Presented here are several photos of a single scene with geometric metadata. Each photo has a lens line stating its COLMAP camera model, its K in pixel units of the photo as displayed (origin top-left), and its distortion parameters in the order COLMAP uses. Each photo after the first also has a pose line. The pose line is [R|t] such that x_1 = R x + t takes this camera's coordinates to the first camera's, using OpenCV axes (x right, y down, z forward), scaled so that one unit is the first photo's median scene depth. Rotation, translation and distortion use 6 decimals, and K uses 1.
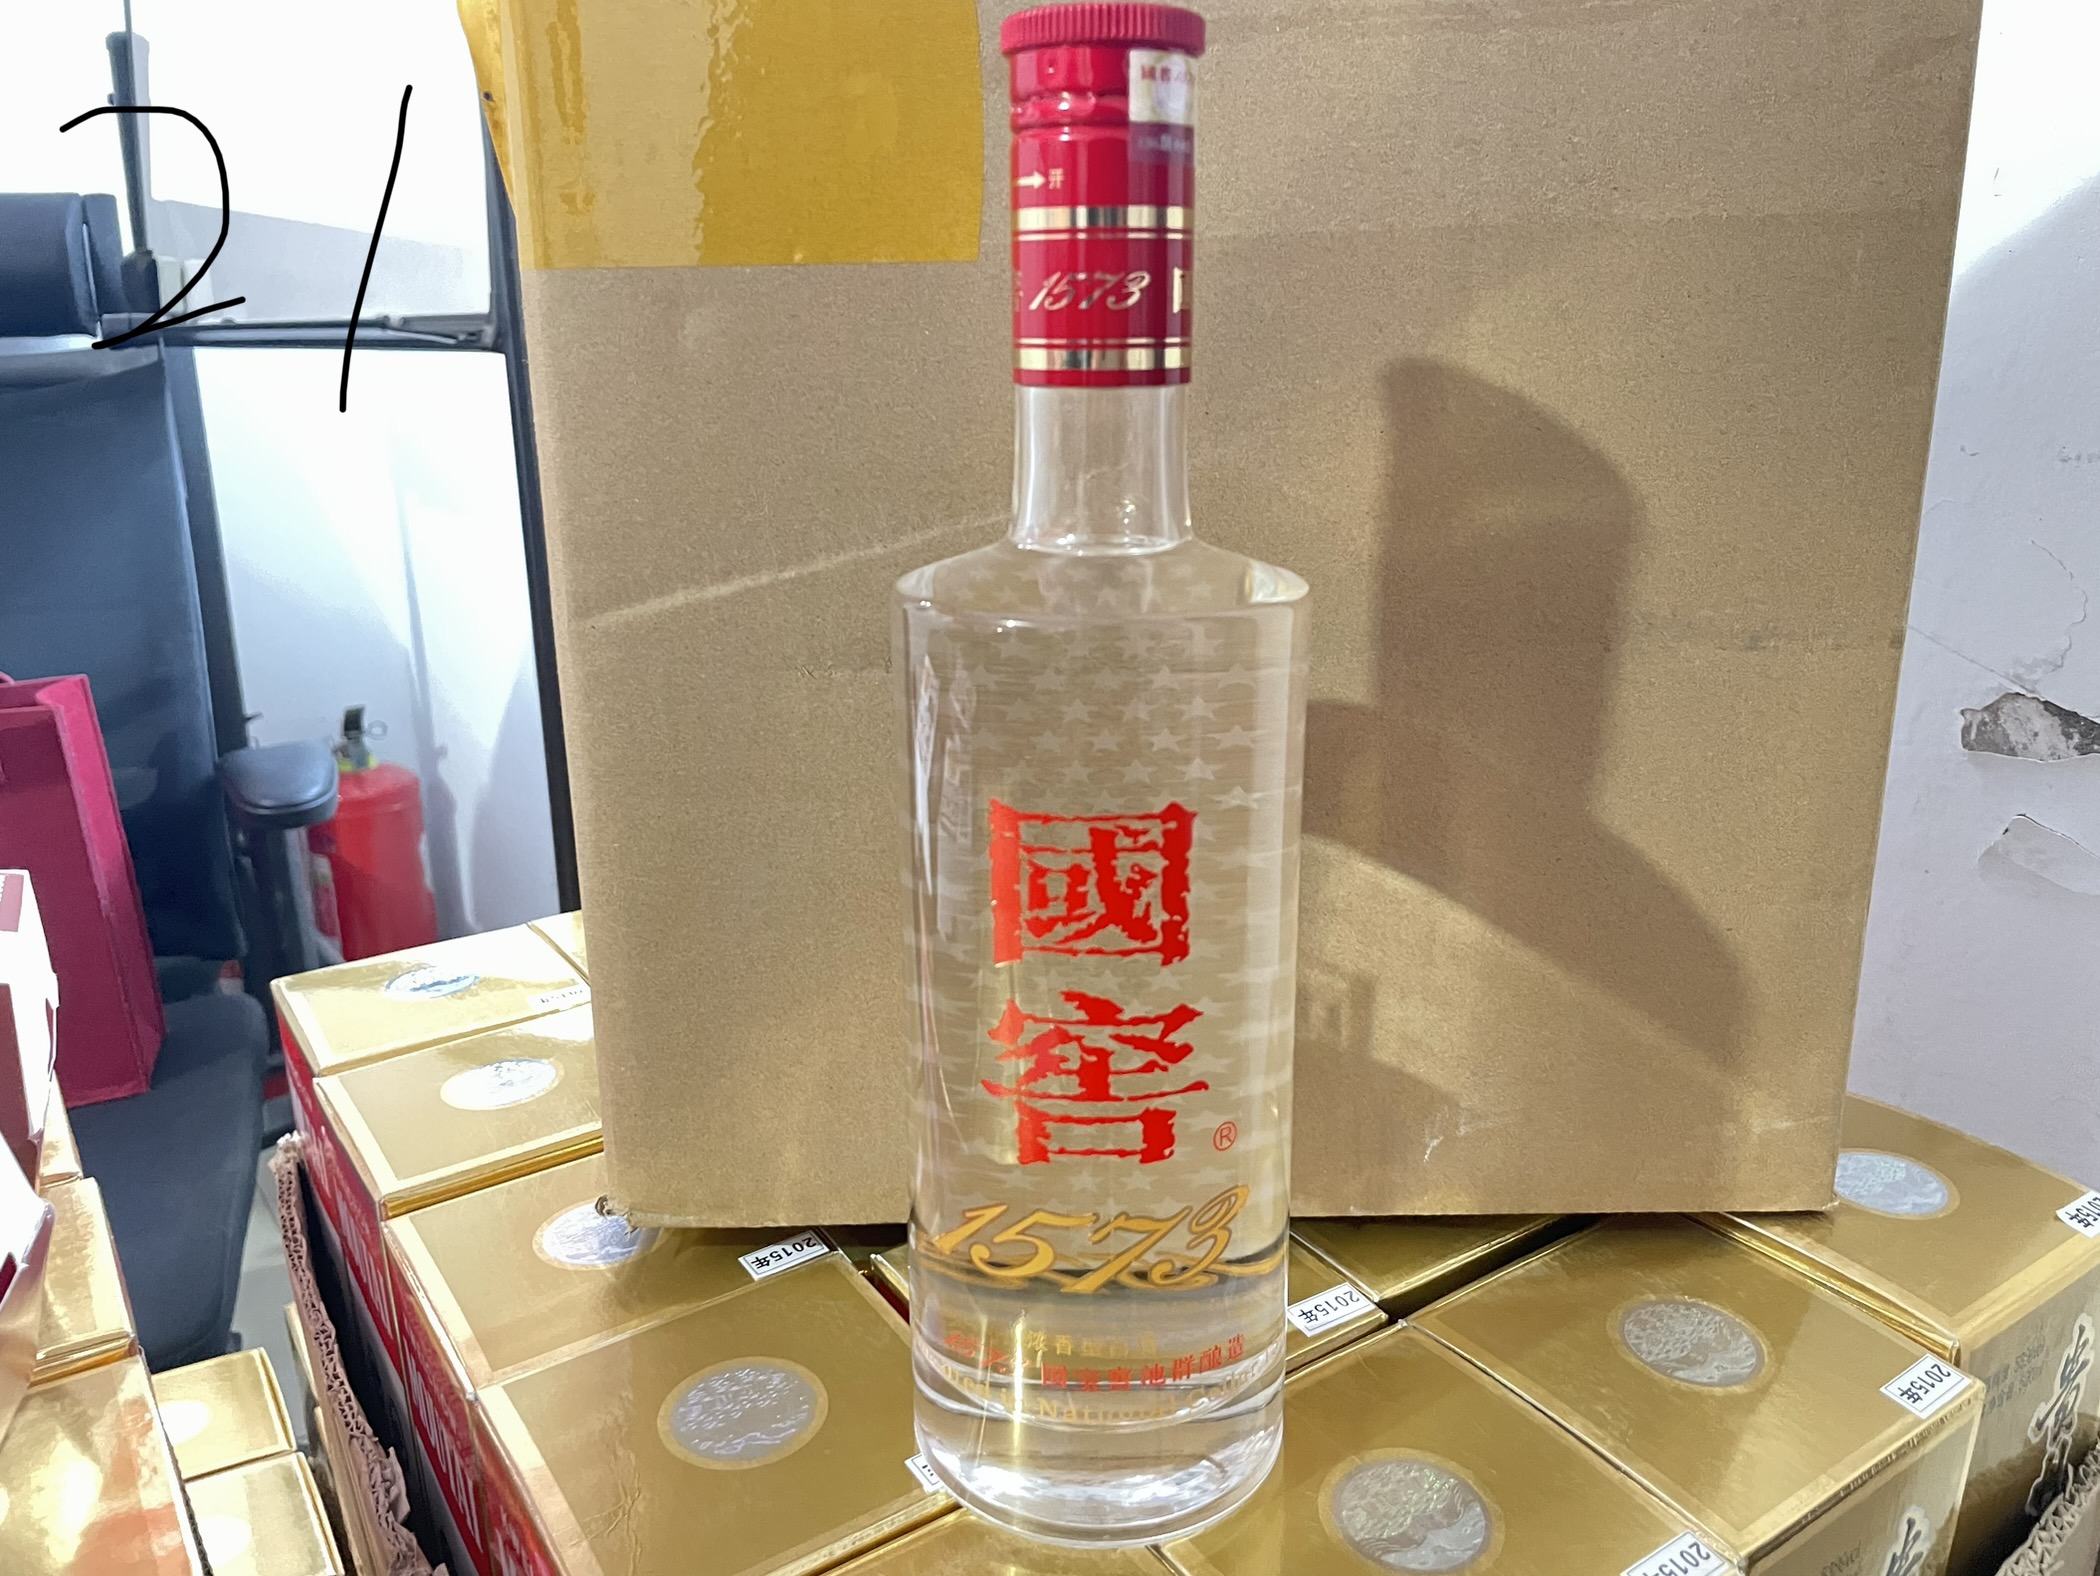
lens RADIAL K [[1625.3, 0, 1061.0], [0, 1625.3, 804.0], [0, 0, 1]] dist [0.058723, -0.100290]
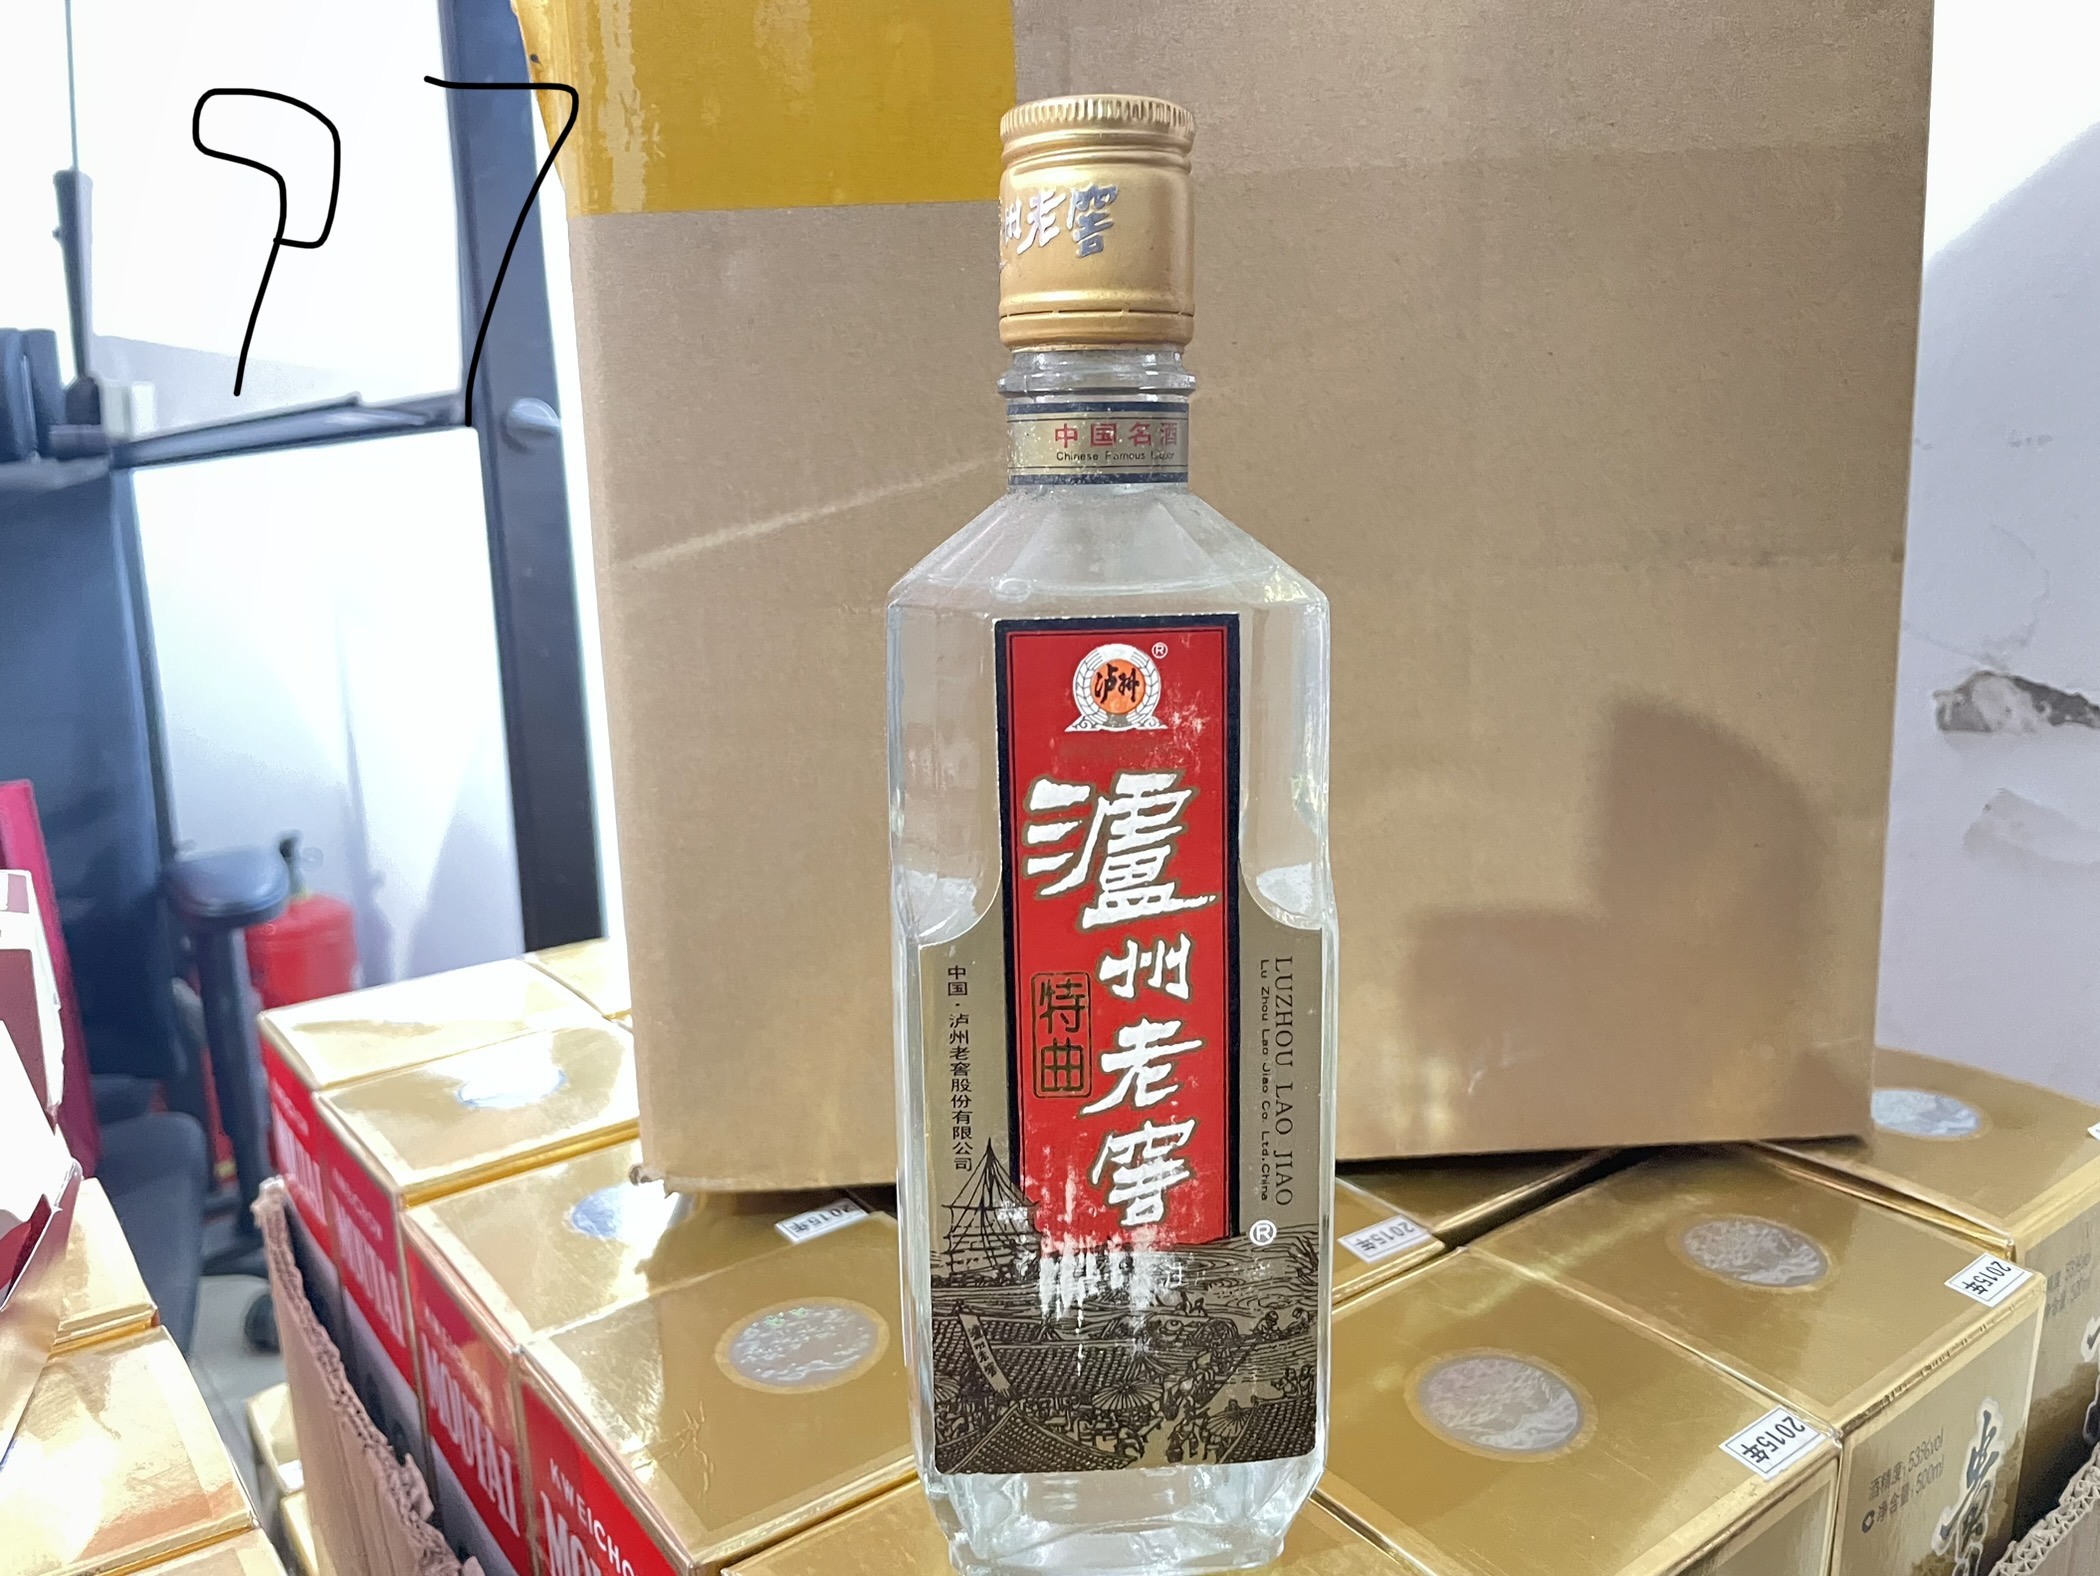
lens RADIAL K [[1635.0, 0, 1050.0], [0, 1635.0, 788.0], [0, 0, 1]] dist [0.060109, -0.112754]
pose [[0.998958, -0.028349, 0.035771, -0.065973], [0.031548, 0.995232, -0.092293, 0.121925], [-0.032984, 0.093326, 0.995089, -0.006591]]
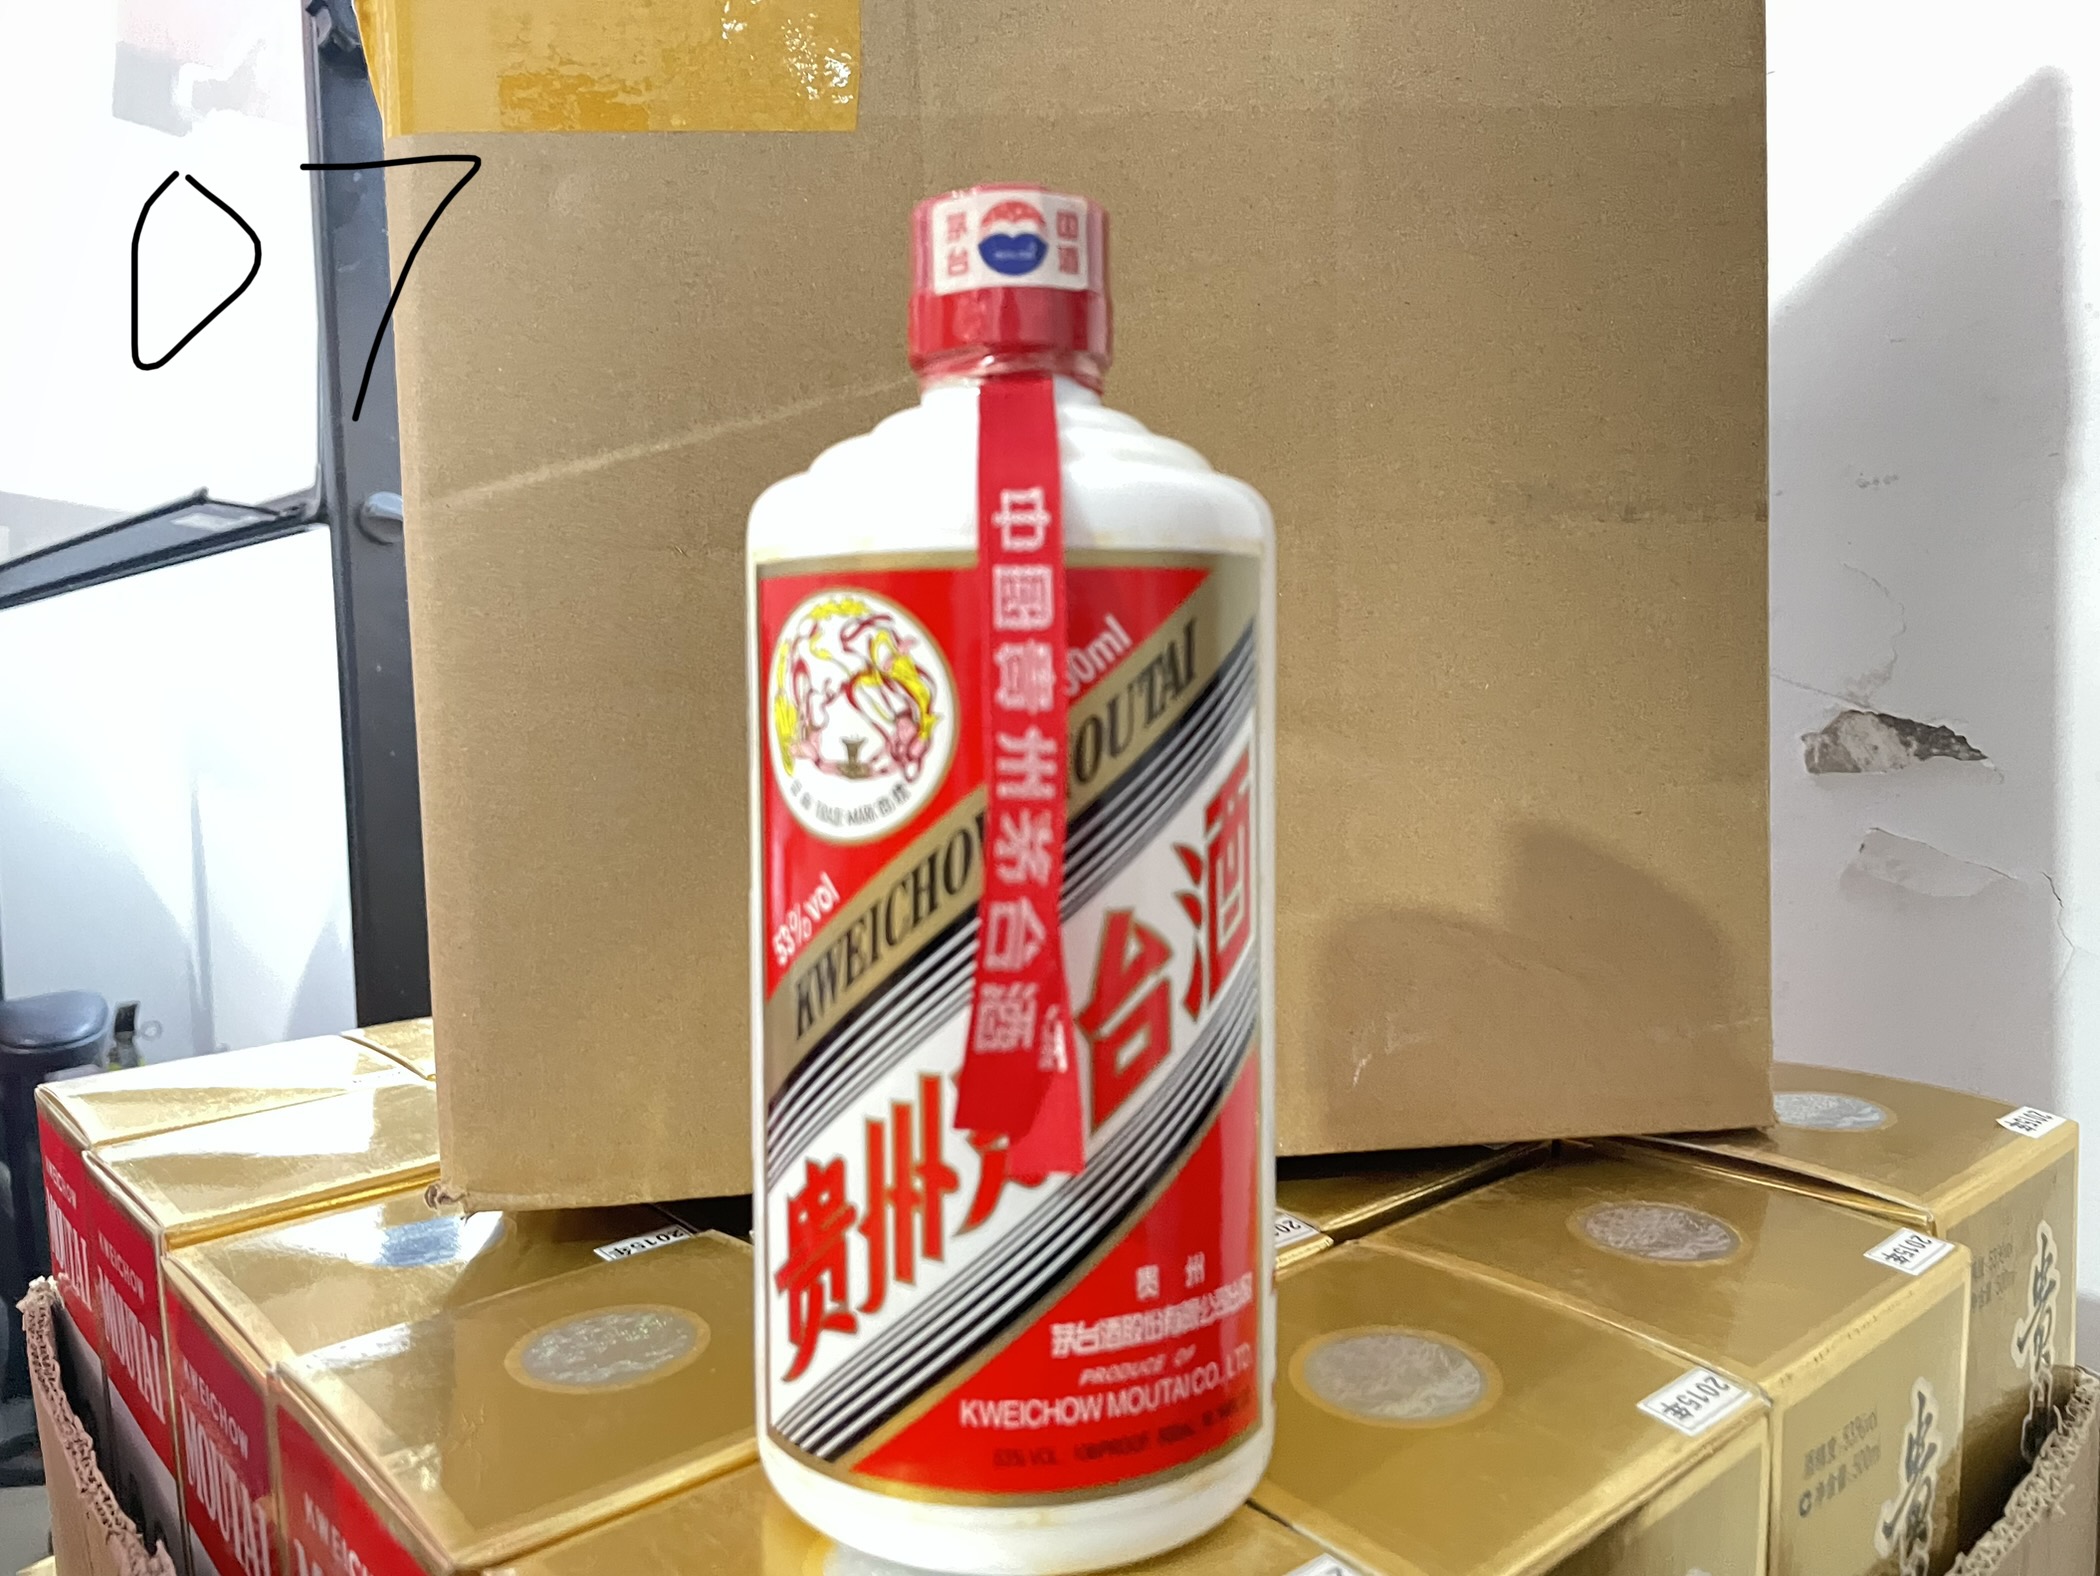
lens RADIAL K [[1628.2, 0, 1058.8], [0, 1628.2, 770.9], [0, 0, 1]] dist [0.064901, -0.104413]
pose [[0.993494, -0.027453, 0.110528, -0.043797], [0.050570, 0.975926, -0.212159, 0.243286], [-0.102043, 0.216368, 0.970965, 0.077918]]
